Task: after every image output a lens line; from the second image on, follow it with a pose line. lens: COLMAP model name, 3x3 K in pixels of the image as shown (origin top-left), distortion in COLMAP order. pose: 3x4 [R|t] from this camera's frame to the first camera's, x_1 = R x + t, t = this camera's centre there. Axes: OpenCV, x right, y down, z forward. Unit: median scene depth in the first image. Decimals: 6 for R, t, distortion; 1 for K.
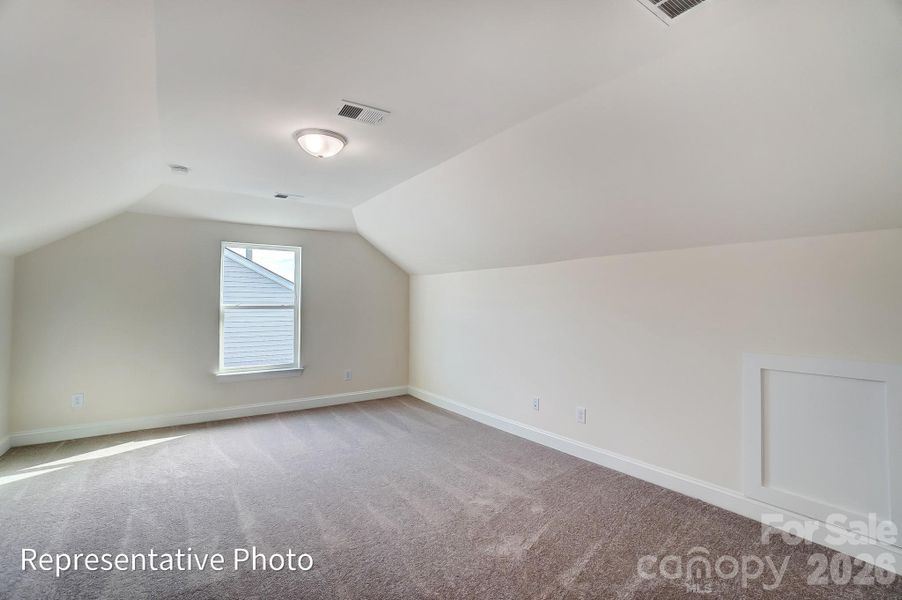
lens RADIAL K [[395.0, 0, 443.5], [0, 395.0, 300.1], [0, 0, 1]] dist [-0.059856, 0.016884]
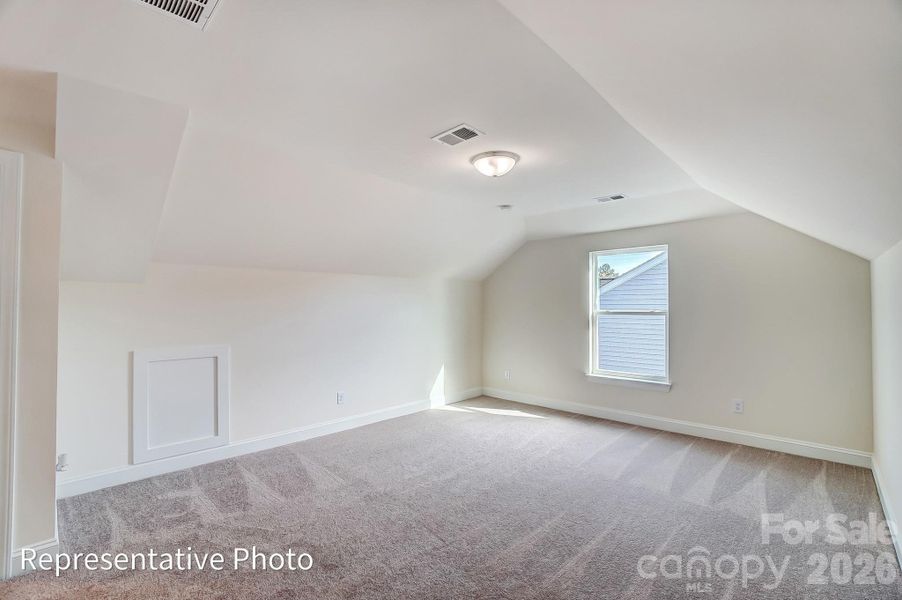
lens RADIAL K [[395.0, 0, 443.5], [0, 395.0, 300.1], [0, 0, 1]] dist [-0.059856, 0.016884]
pose [[0.220746, -0.014230, -0.975228, 0.409536], [0.008630, 0.999883, -0.012636, -0.006493], [0.975293, -0.005627, 0.220843, 0.357787]]
